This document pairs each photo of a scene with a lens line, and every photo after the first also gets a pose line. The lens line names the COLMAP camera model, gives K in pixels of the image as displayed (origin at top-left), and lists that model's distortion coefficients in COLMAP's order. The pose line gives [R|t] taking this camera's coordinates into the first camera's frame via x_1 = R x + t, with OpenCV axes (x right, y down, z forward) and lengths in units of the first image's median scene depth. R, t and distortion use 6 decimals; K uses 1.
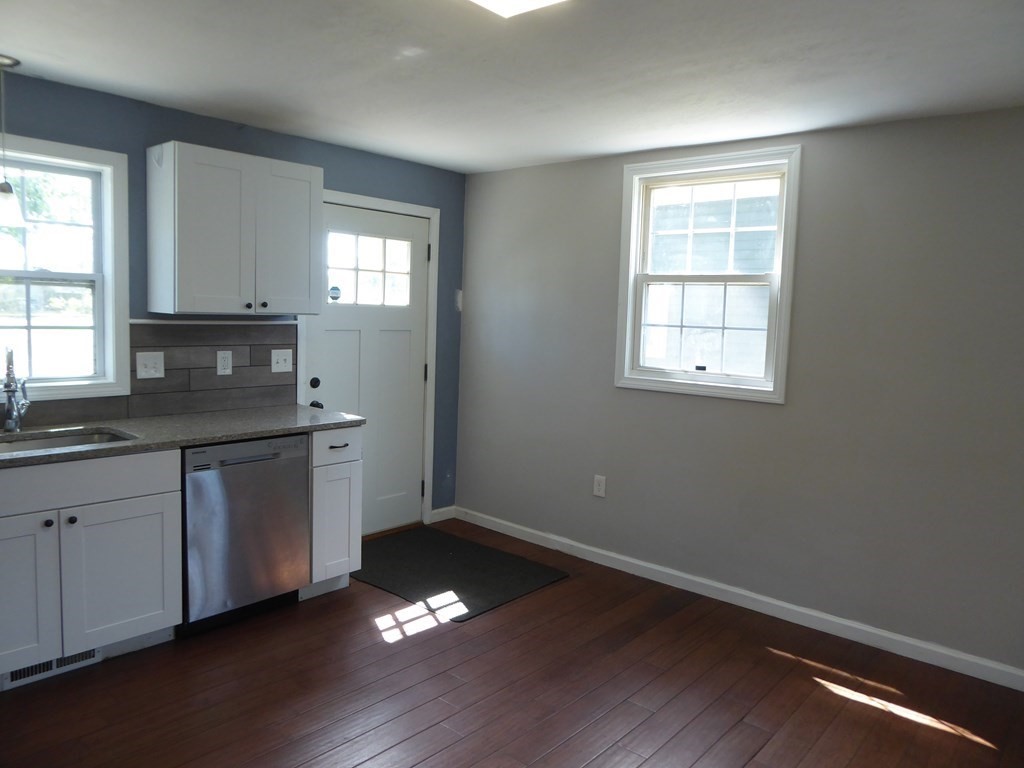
lens RADIAL K [[727.6, 0, 518.1], [0, 727.6, 379.7], [0, 0, 1]] dist [-0.030511, 0.018282]
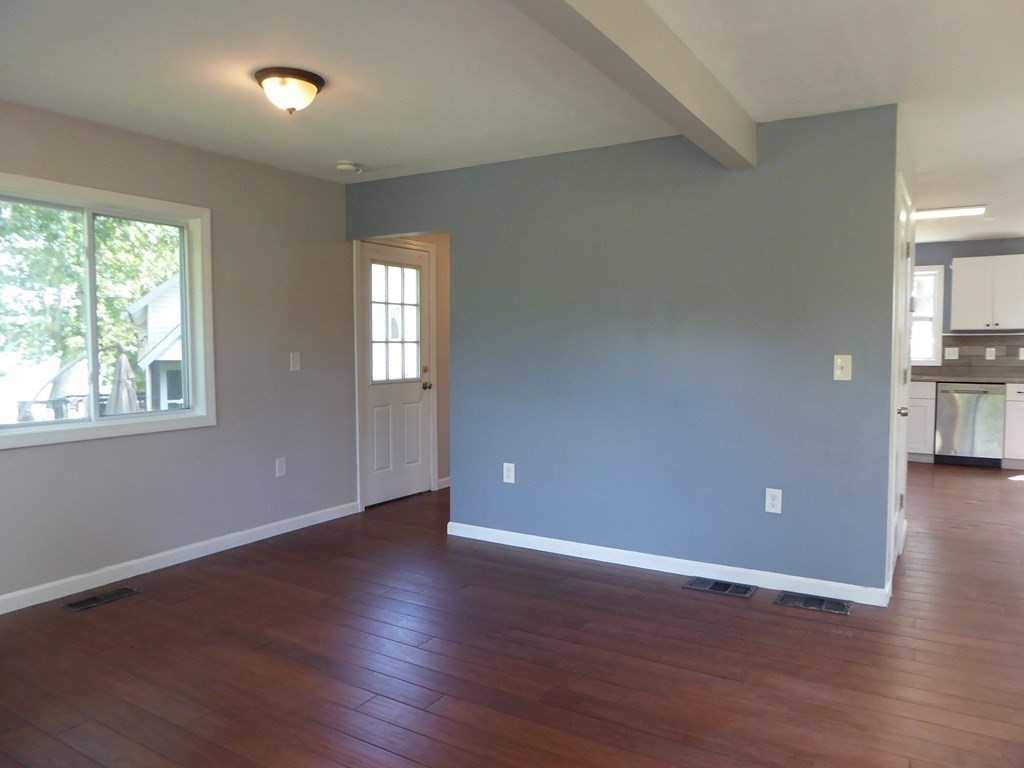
lens RADIAL K [[727.6, 0, 532.2], [0, 727.6, 383.4], [0, 0, 1]] dist [-0.030511, 0.018282]
pose [[0.182152, 0.017312, -0.983118, 1.428520], [-0.084093, 0.996456, 0.001966, 0.172741], [0.979668, 0.082316, 0.182963, -0.679766]]
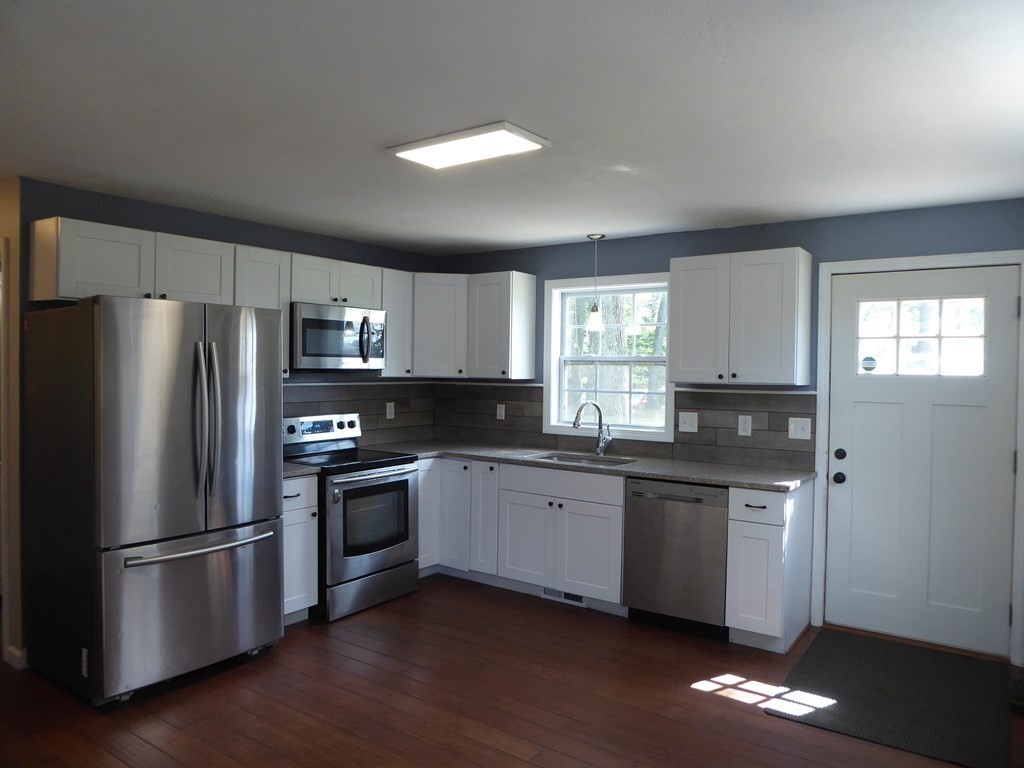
lens RADIAL K [[727.6, 0, 519.0], [0, 727.6, 380.5], [0, 0, 1]] dist [-0.030511, 0.018282]
pose [[0.104829, -0.017295, -0.994340, 0.757014], [-0.105955, 0.993964, -0.028459, -0.024248], [0.988830, 0.108338, 0.102363, 0.518107]]
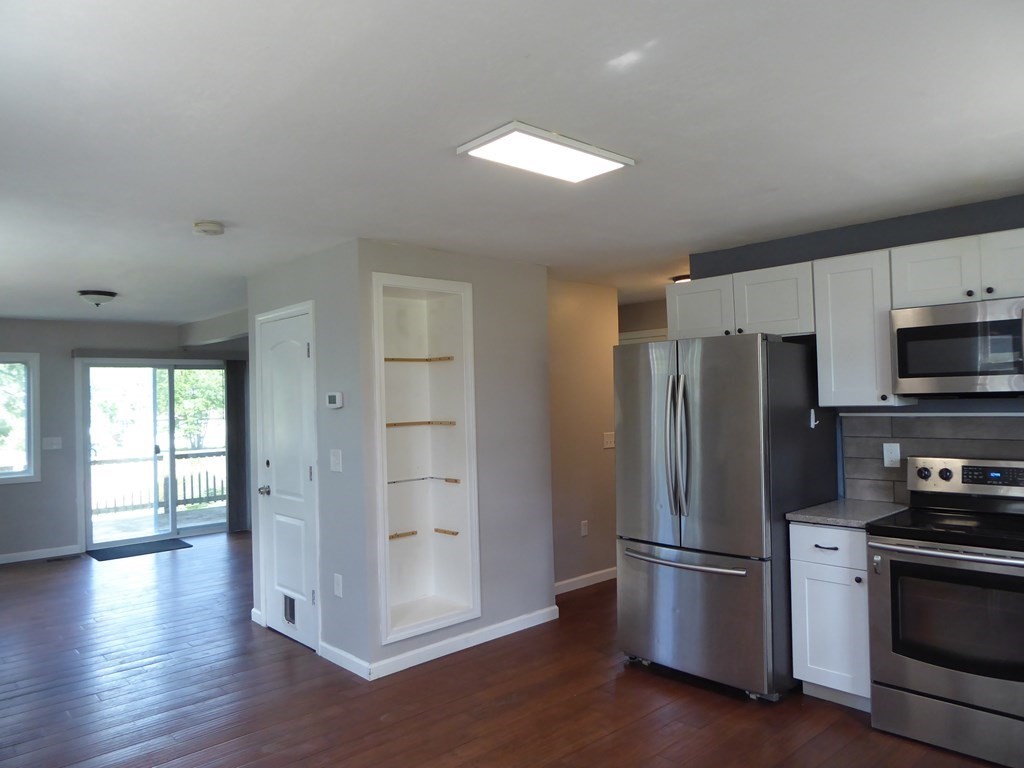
lens RADIAL K [[727.6, 0, 512.4], [0, 727.6, 380.3], [0, 0, 1]] dist [-0.030511, 0.018282]
pose [[-0.993995, -0.011699, 0.108798, 0.032194], [-0.003324, 0.997038, 0.076834, -0.112607], [-0.109375, 0.076011, -0.991090, 1.151585]]
